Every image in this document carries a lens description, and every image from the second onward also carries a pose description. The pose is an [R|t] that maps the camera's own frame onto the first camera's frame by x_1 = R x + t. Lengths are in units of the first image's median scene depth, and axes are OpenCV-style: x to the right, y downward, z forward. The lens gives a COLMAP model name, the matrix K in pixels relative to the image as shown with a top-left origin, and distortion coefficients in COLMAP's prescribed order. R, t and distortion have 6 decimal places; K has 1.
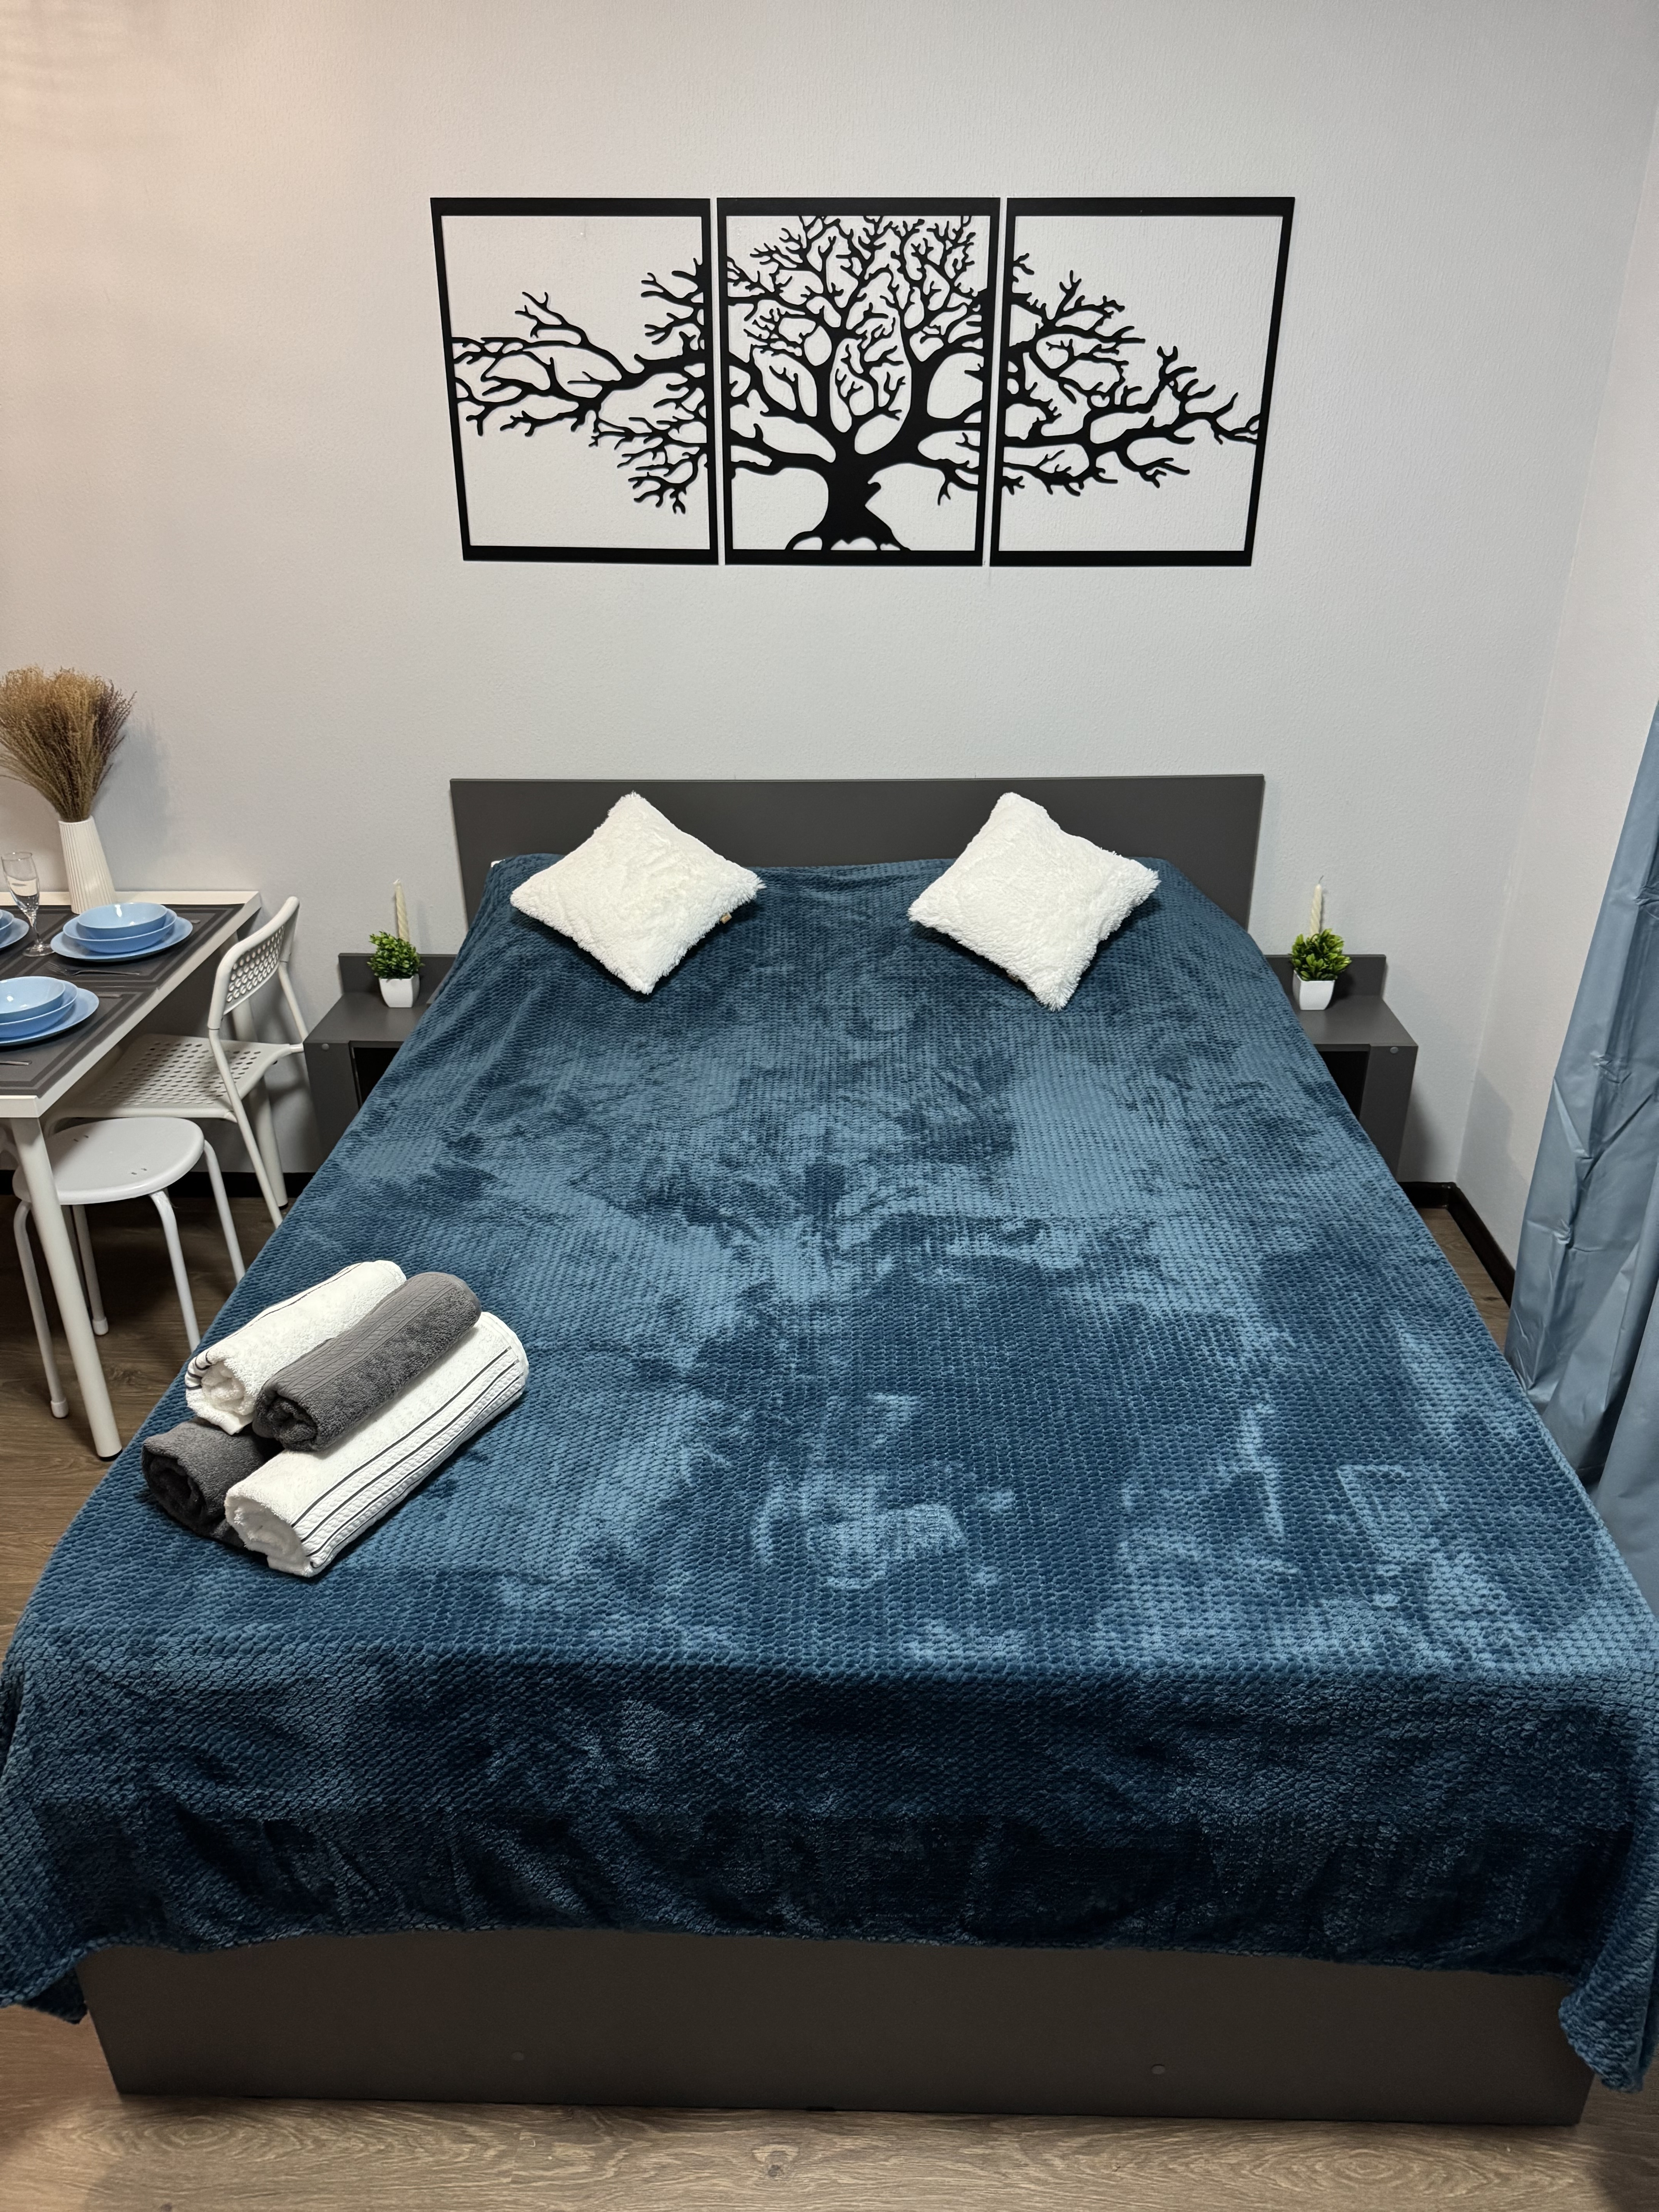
lens RADIAL K [[1566.6, 0, 829.5], [0, 1566.6, 1106.0], [0, 0, 1]] dist [0.011664, -0.006203]
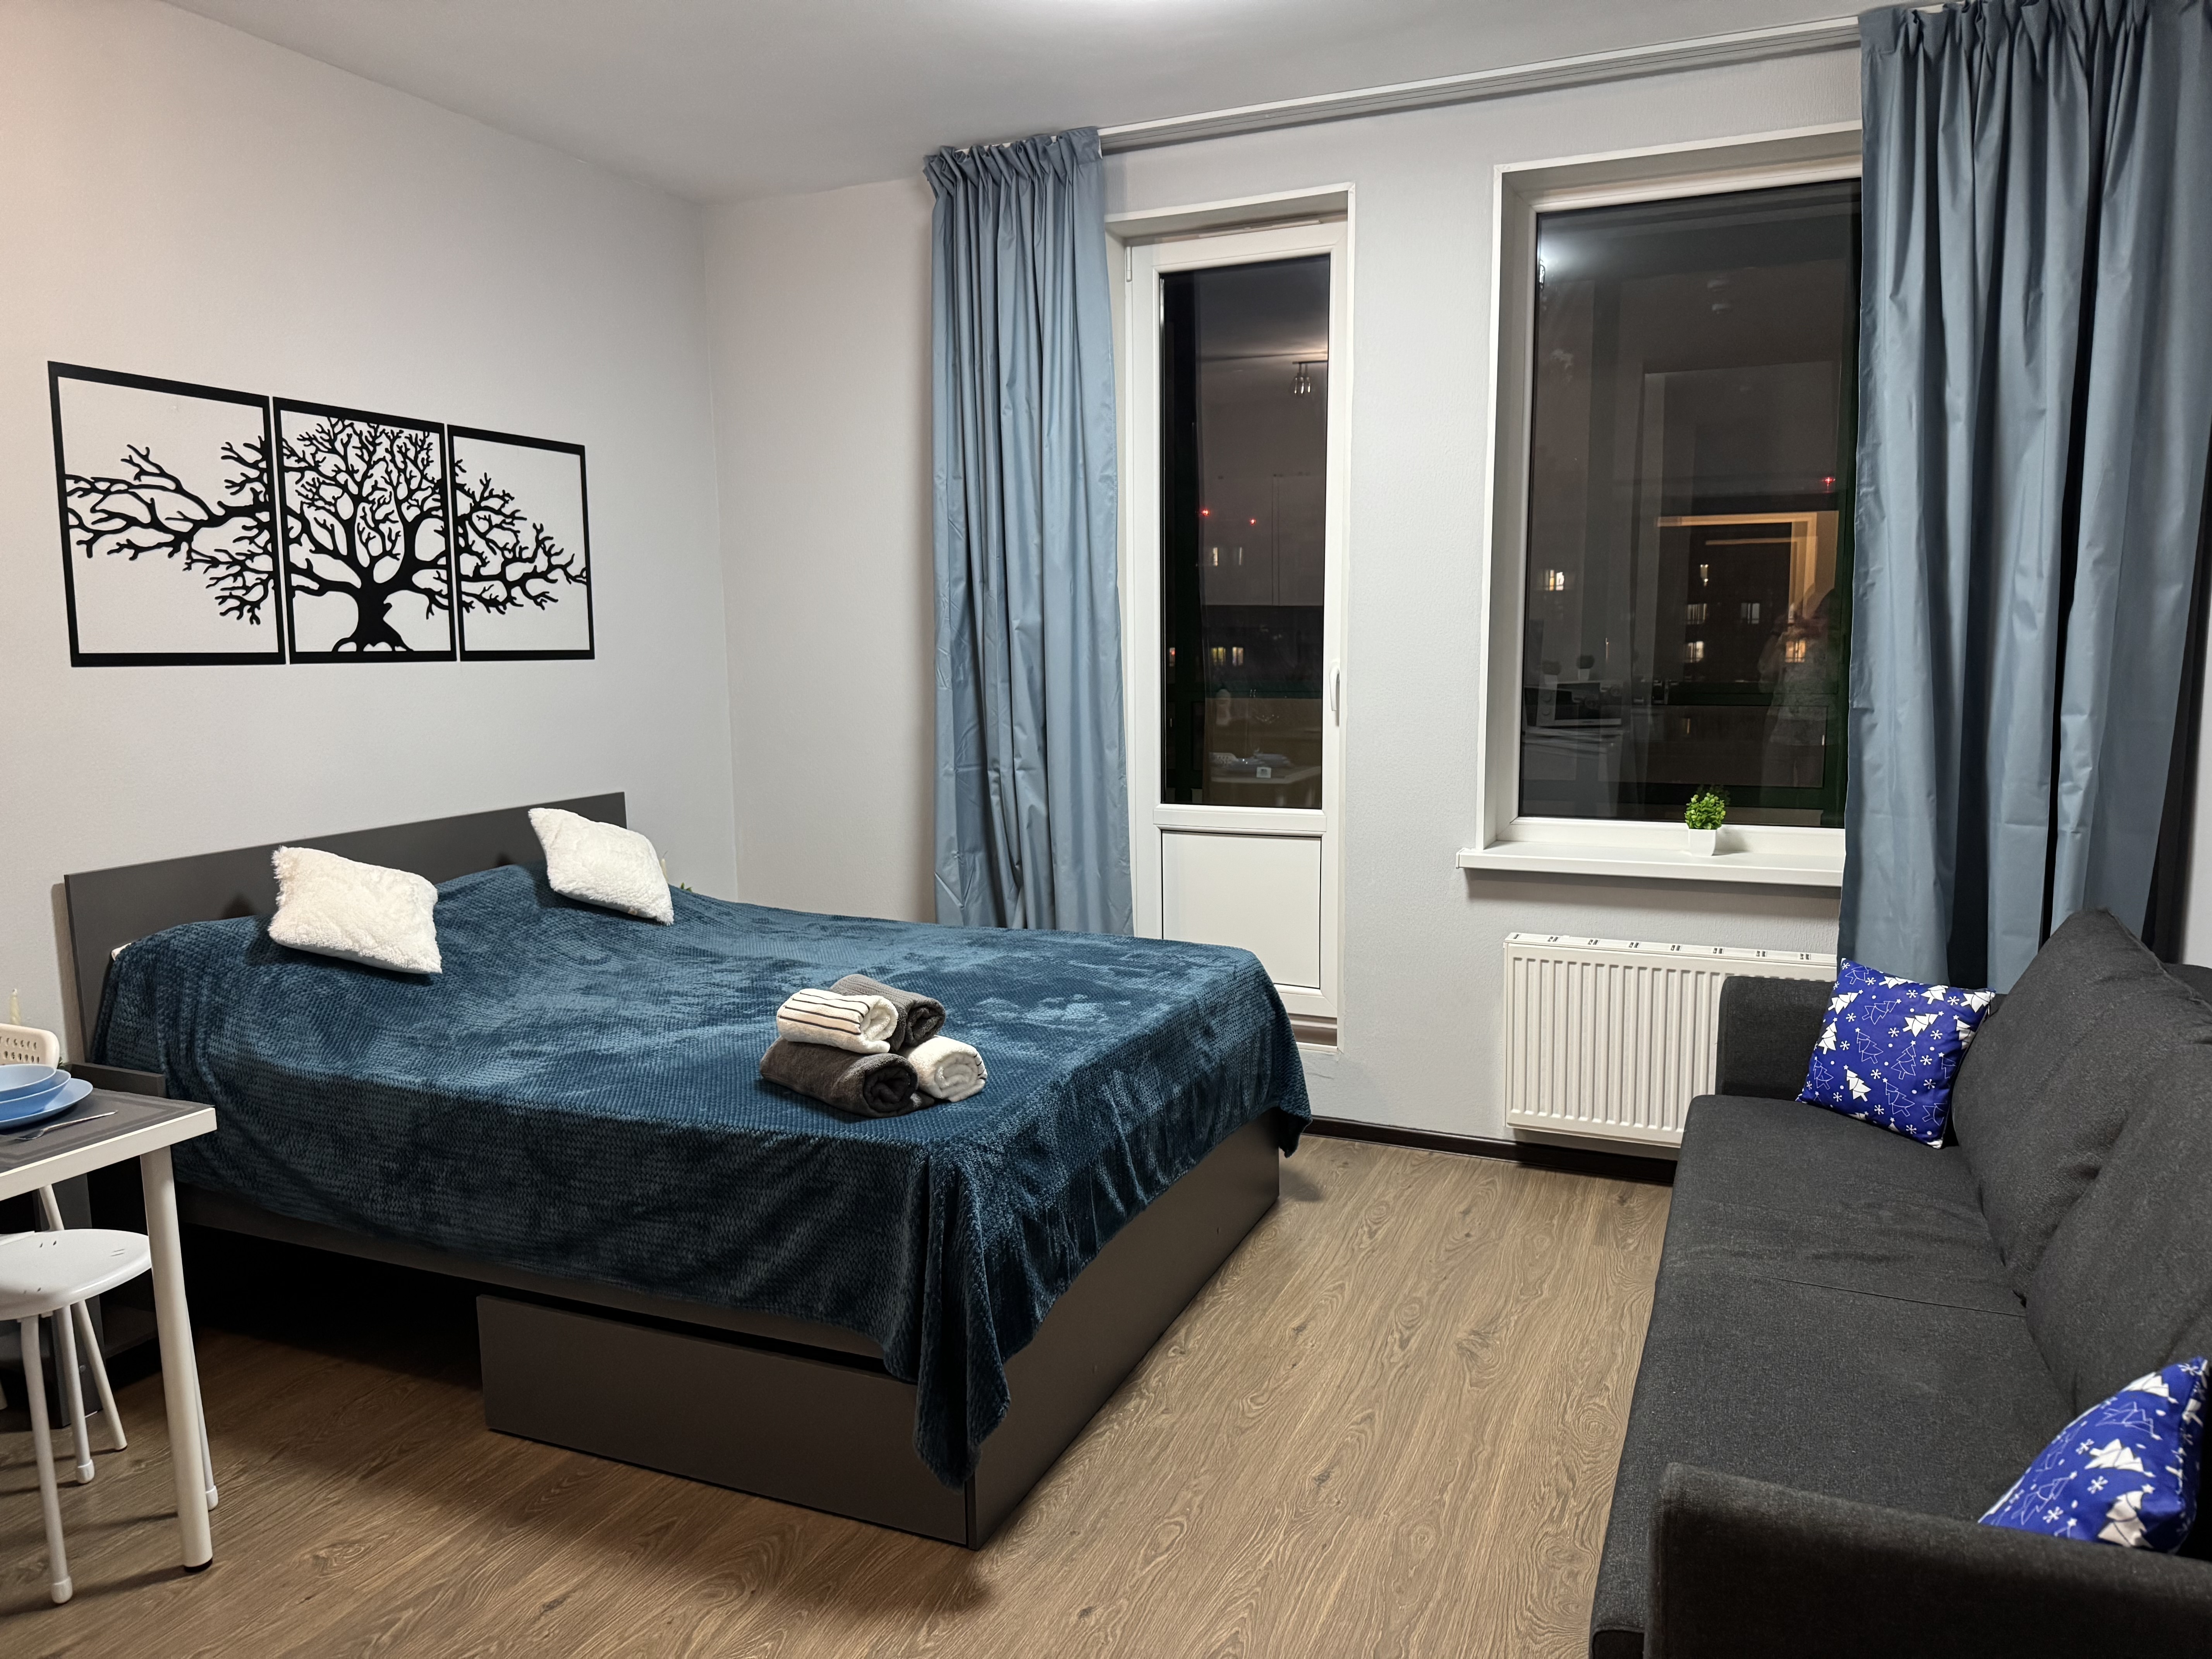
lens RADIAL K [[1566.6, 0, 1106.0], [0, 1566.6, 829.5], [0, 0, 1]] dist [0.011664, -0.006203]
pose [[0.379055, -0.114731, 0.918234, -1.003592], [0.405891, 0.912351, -0.053560, 0.095915], [-0.831606, 0.393006, 0.392400, 0.052458]]
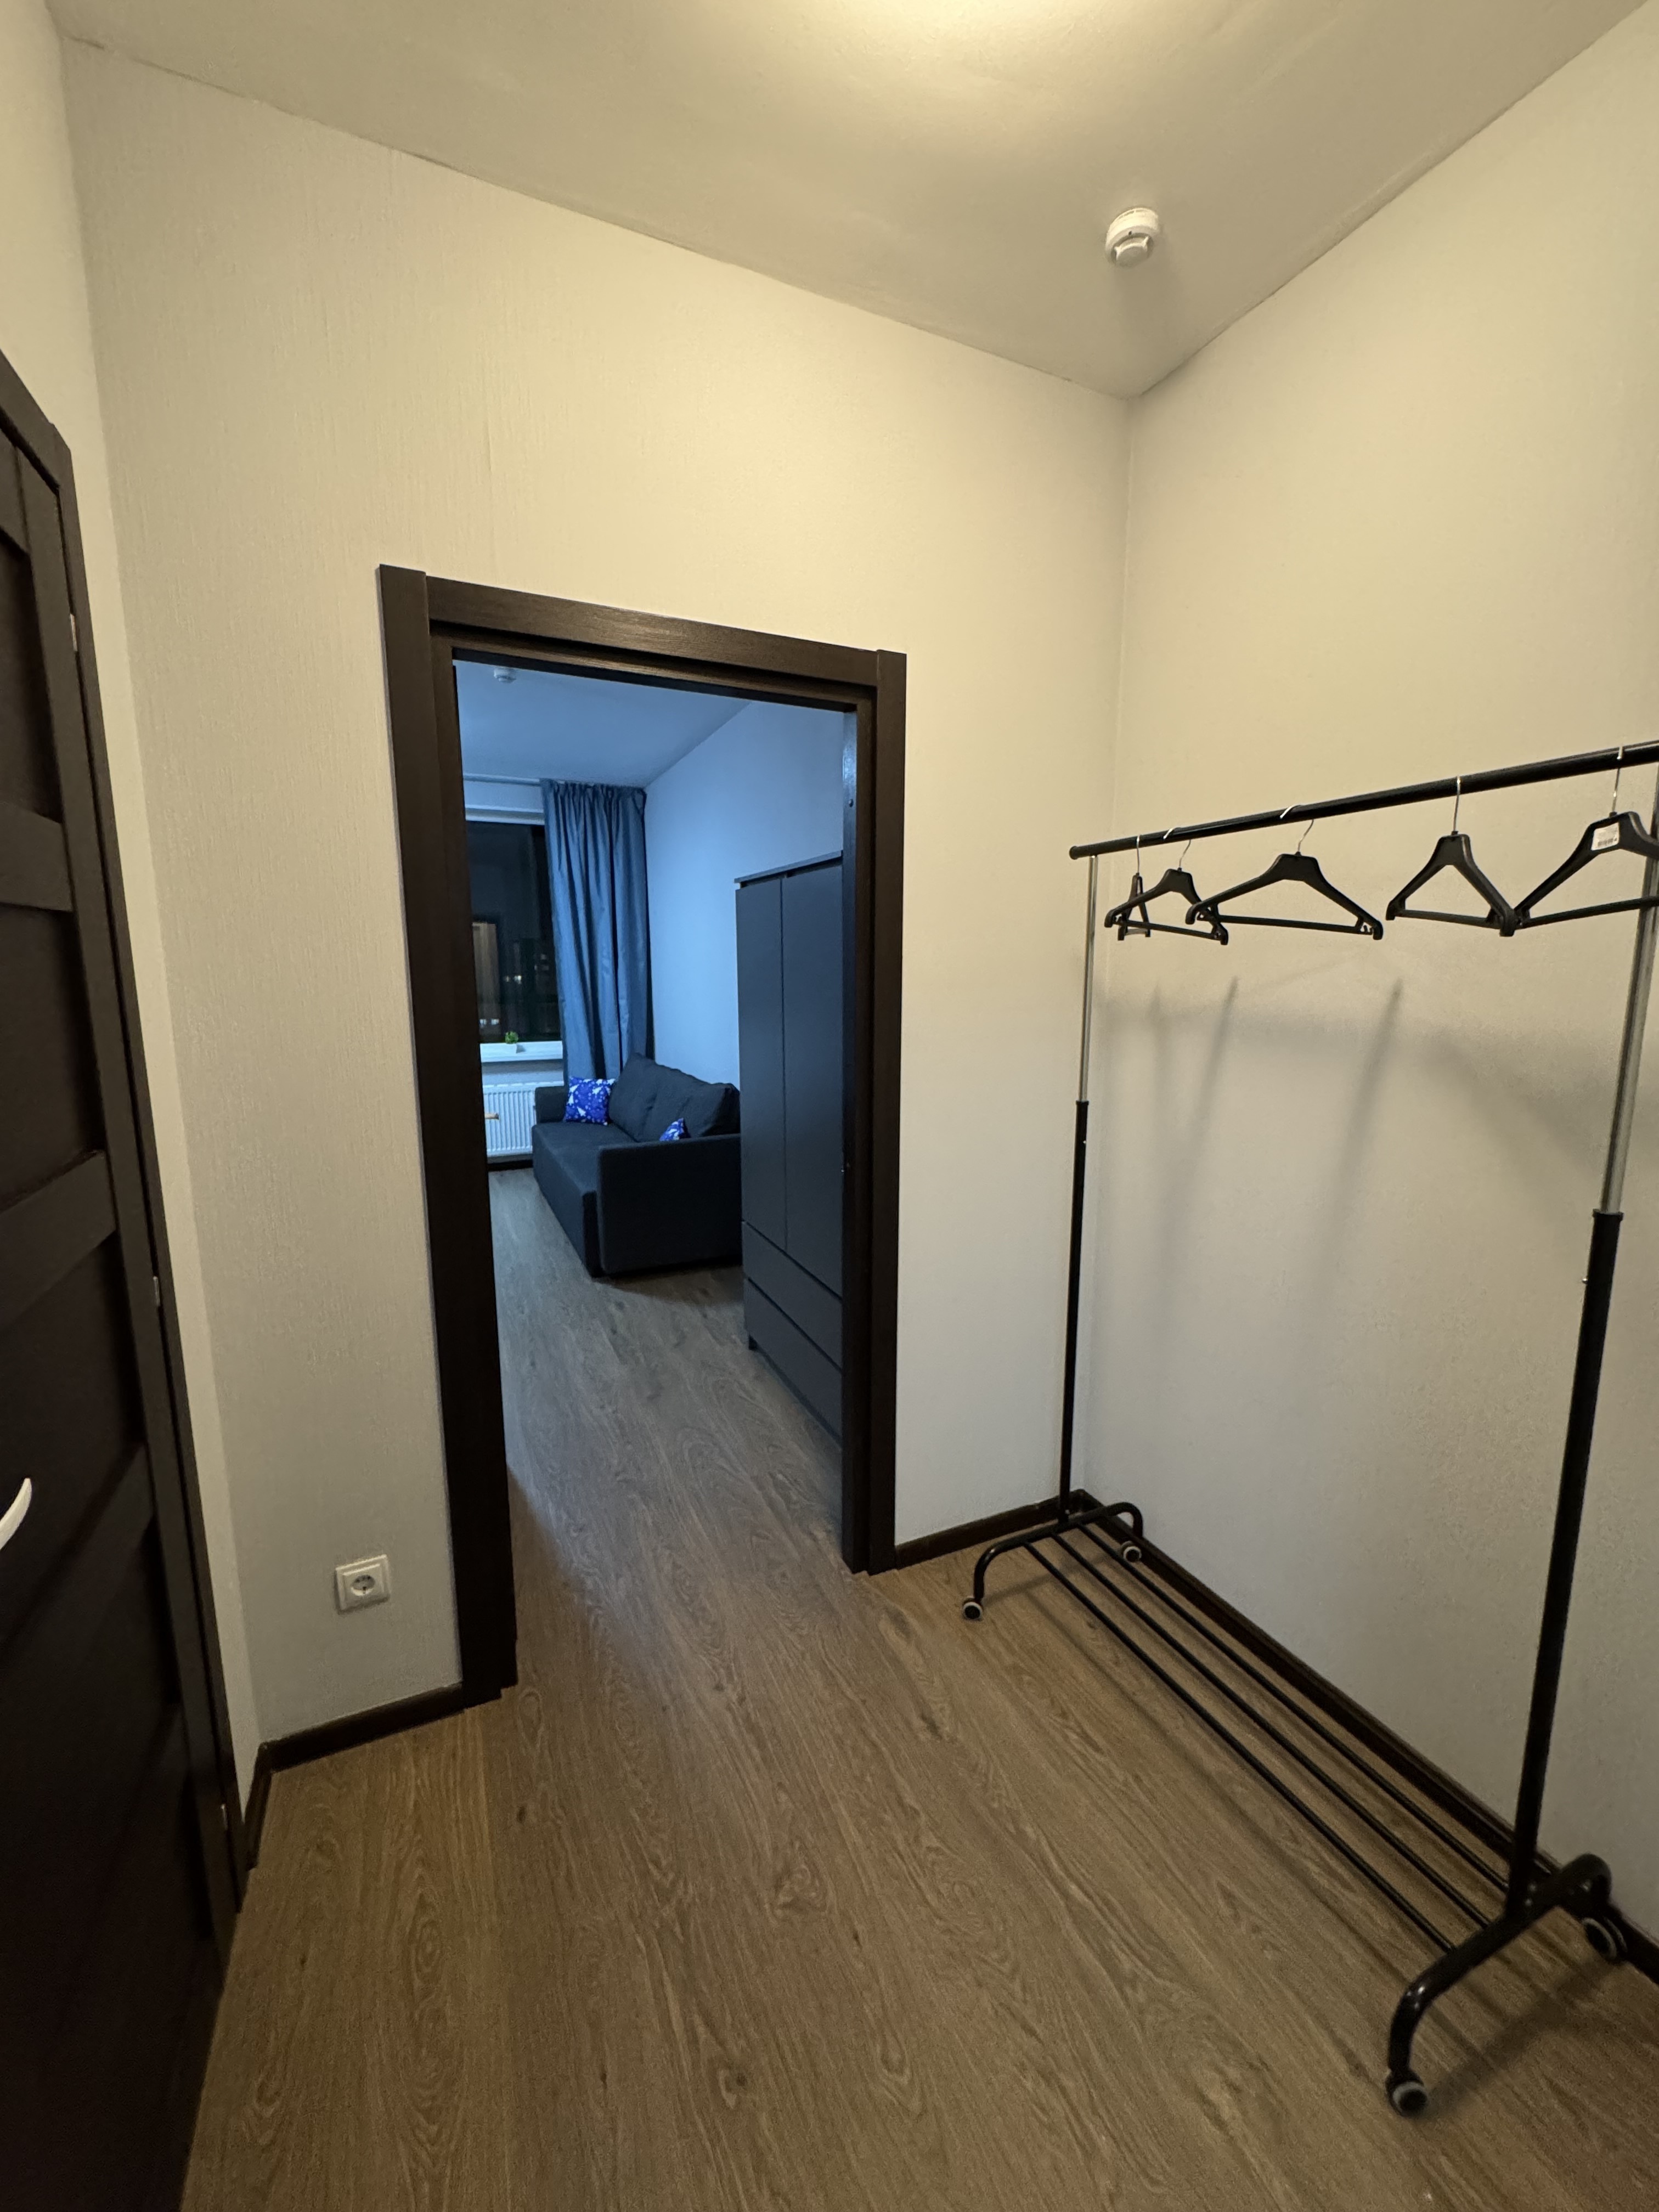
lens RADIAL K [[882.3, 0, 829.5], [0, 882.3, 1106.0], [0, 0, 1]] dist [0.000022, -0.000002]
pose [[-0.437542, -0.135753, 0.888892, -2.020376], [0.394664, 0.859241, 0.325491, -0.058734], [-0.807959, 0.493230, -0.322378, 0.342588]]
